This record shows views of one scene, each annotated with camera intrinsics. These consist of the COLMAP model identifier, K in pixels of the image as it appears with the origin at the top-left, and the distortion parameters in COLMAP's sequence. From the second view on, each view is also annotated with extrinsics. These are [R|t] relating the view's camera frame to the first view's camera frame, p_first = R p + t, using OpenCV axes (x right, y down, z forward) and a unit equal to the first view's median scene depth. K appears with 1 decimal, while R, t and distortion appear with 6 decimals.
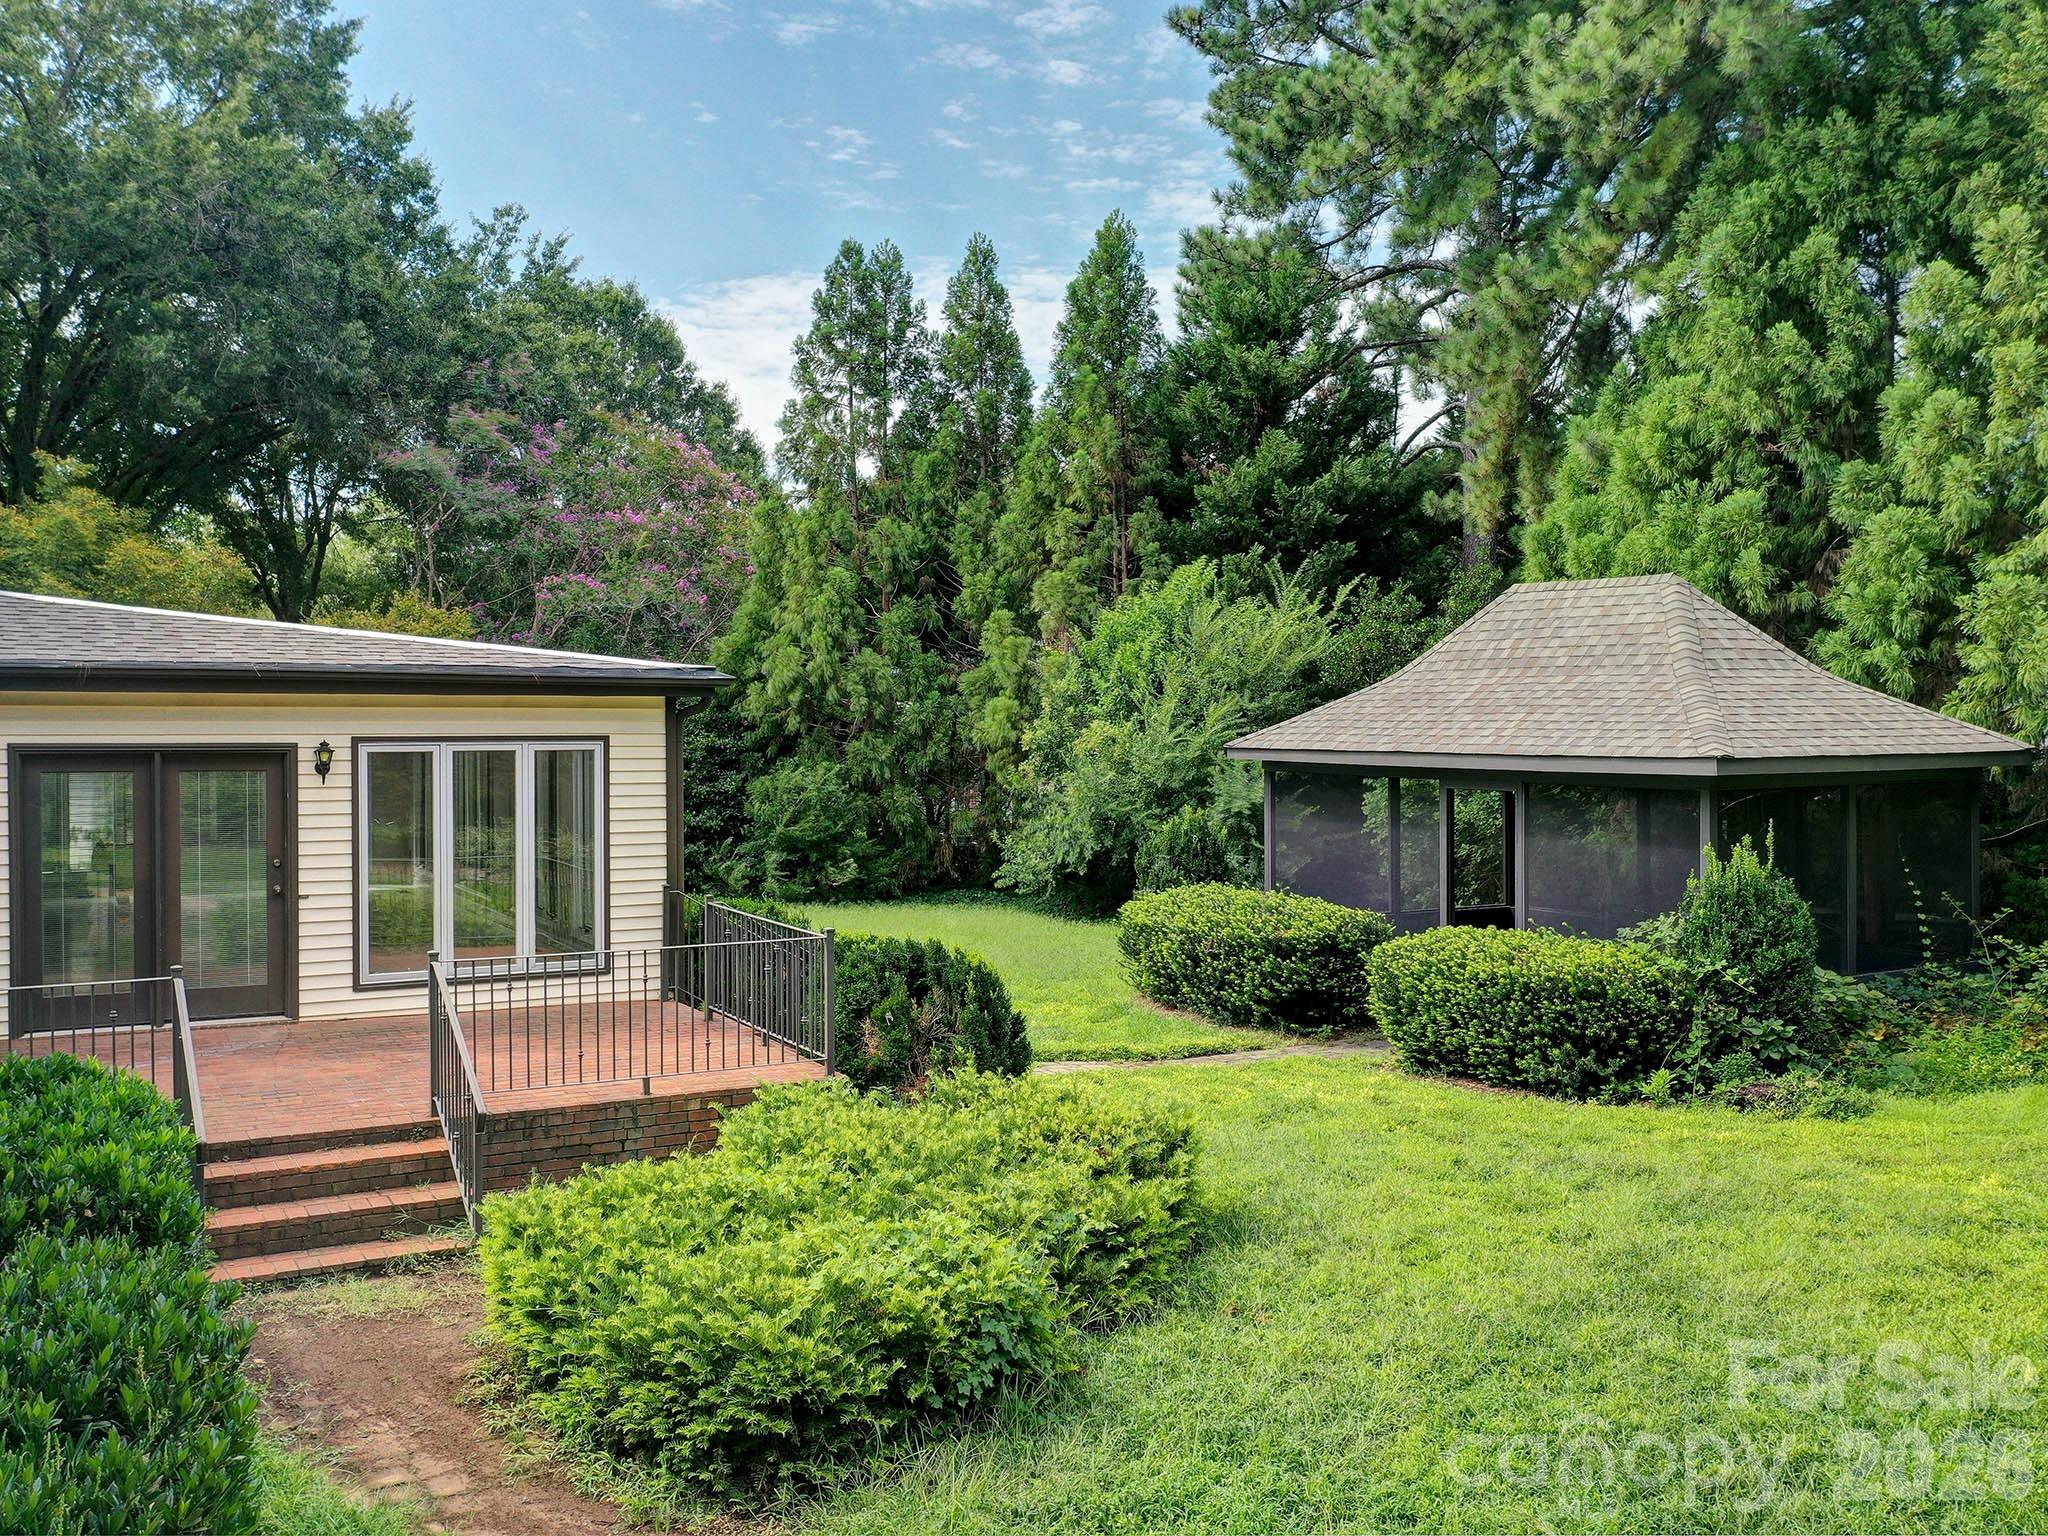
lens RADIAL K [[1709.0, 0, 1024.0], [0, 1709.0, 768.0], [0, 0, 1]] dist [-0.010602, -0.007924]
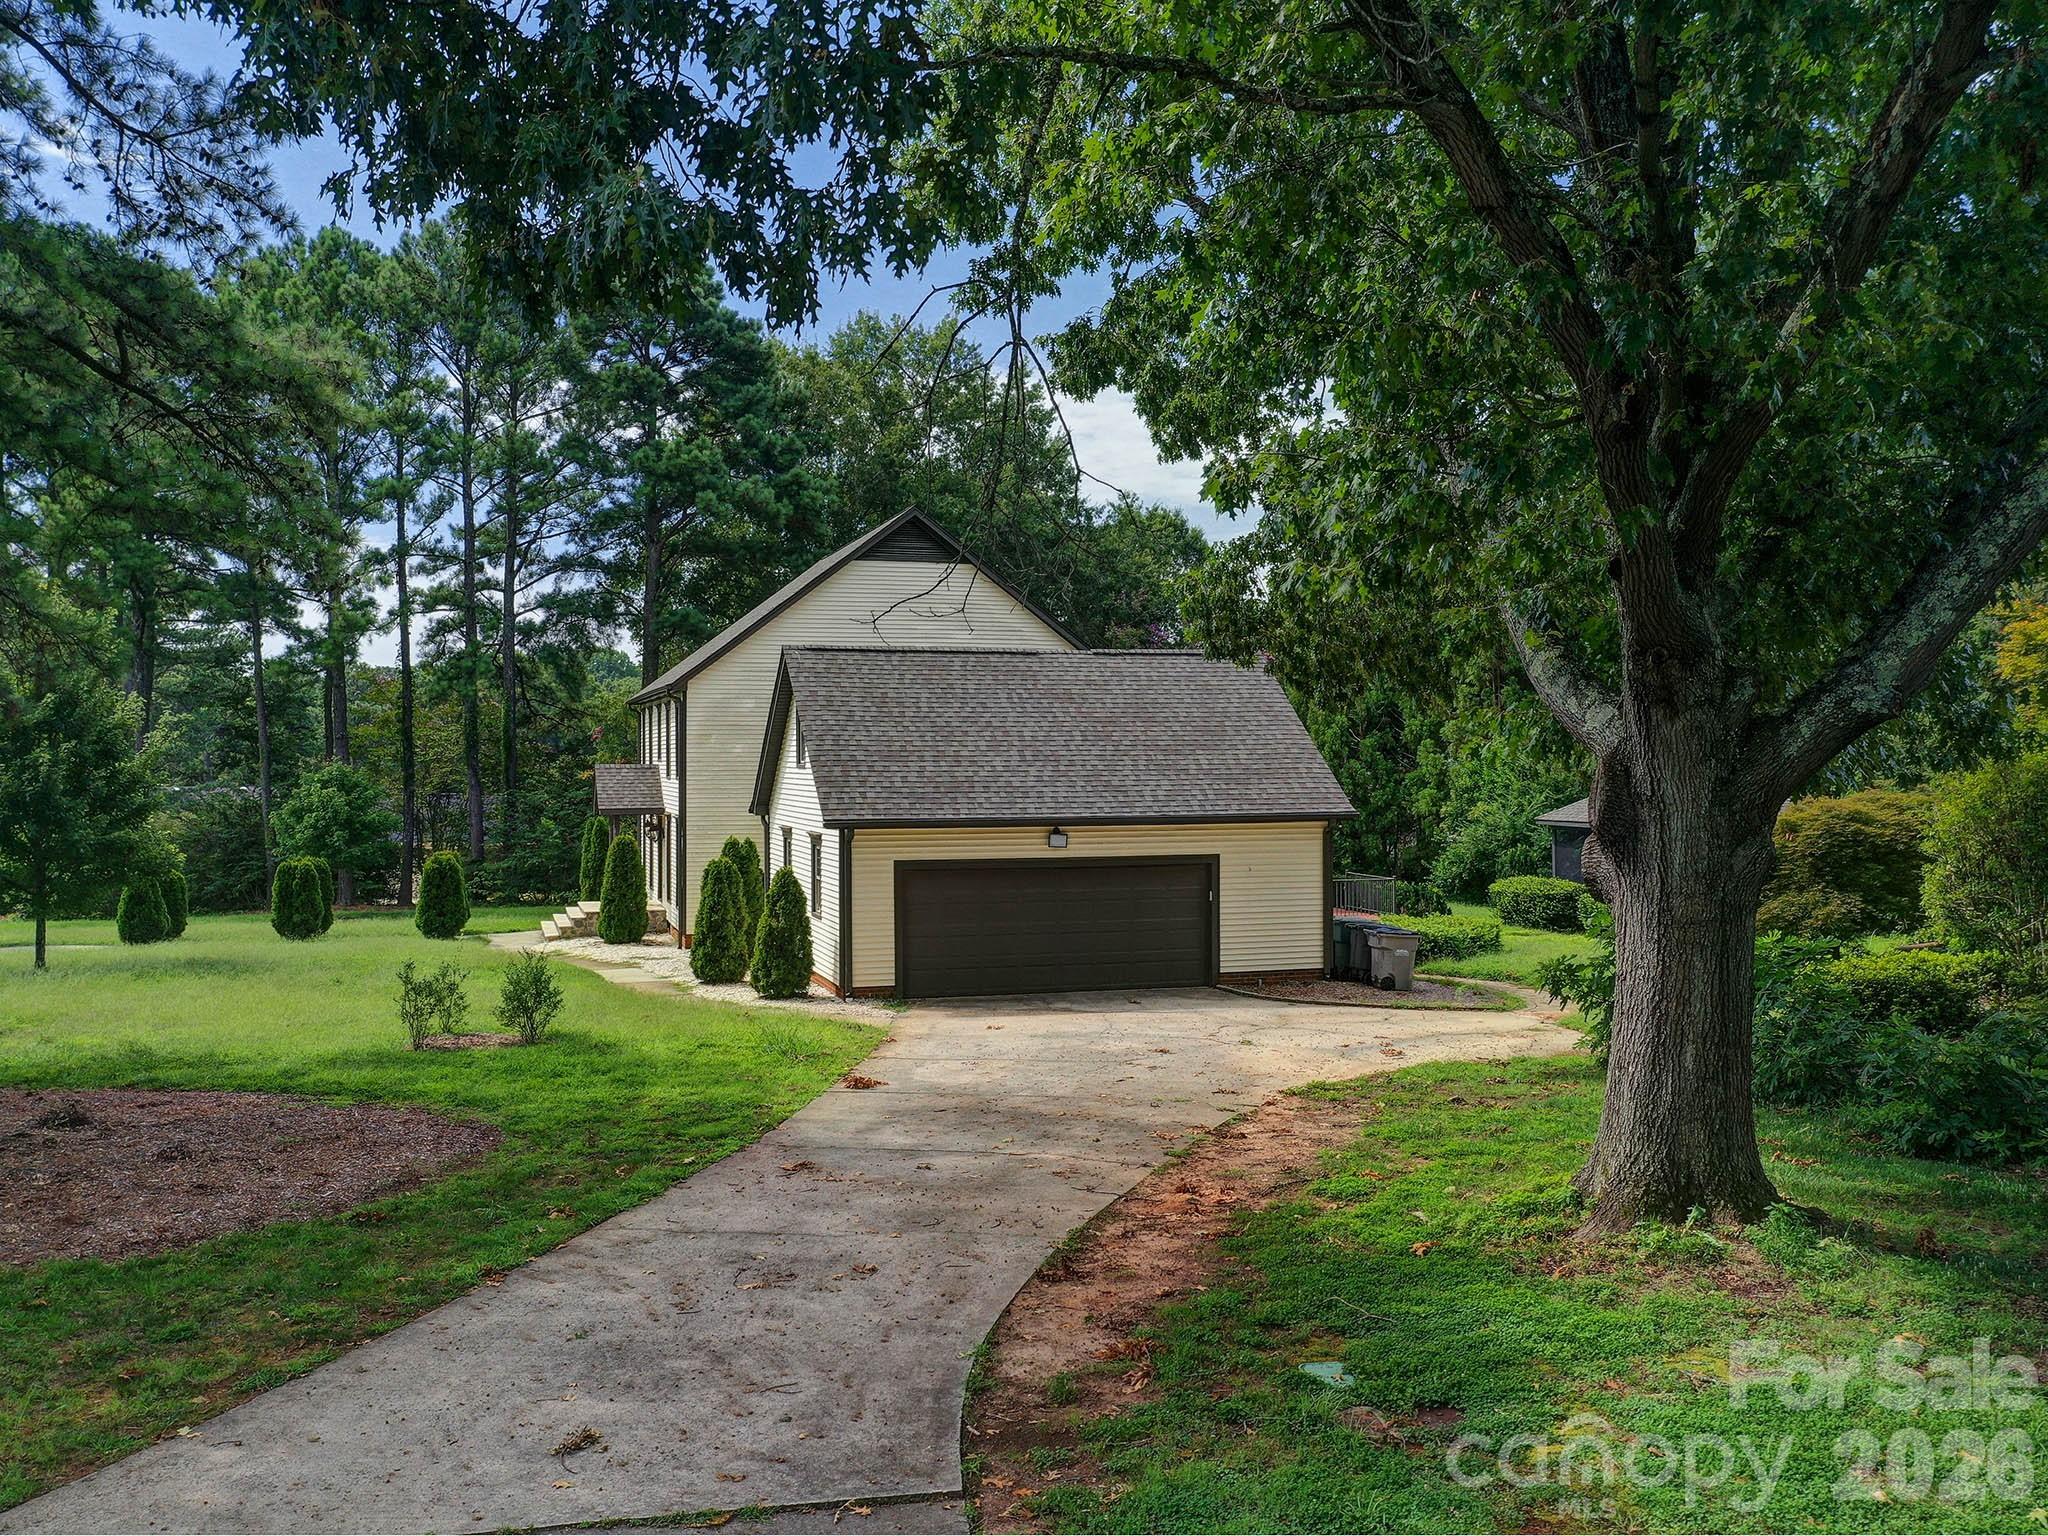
lens RADIAL K [[1709.0, 0, 1024.0], [0, 1709.0, 768.0], [0, 0, 1]] dist [-0.010602, -0.007924]
pose [[0.975653, 0.012001, -0.218990, -0.036746], [-0.017760, 0.999546, -0.024348, -0.009157], [0.218598, 0.027645, 0.975423, -0.951343]]
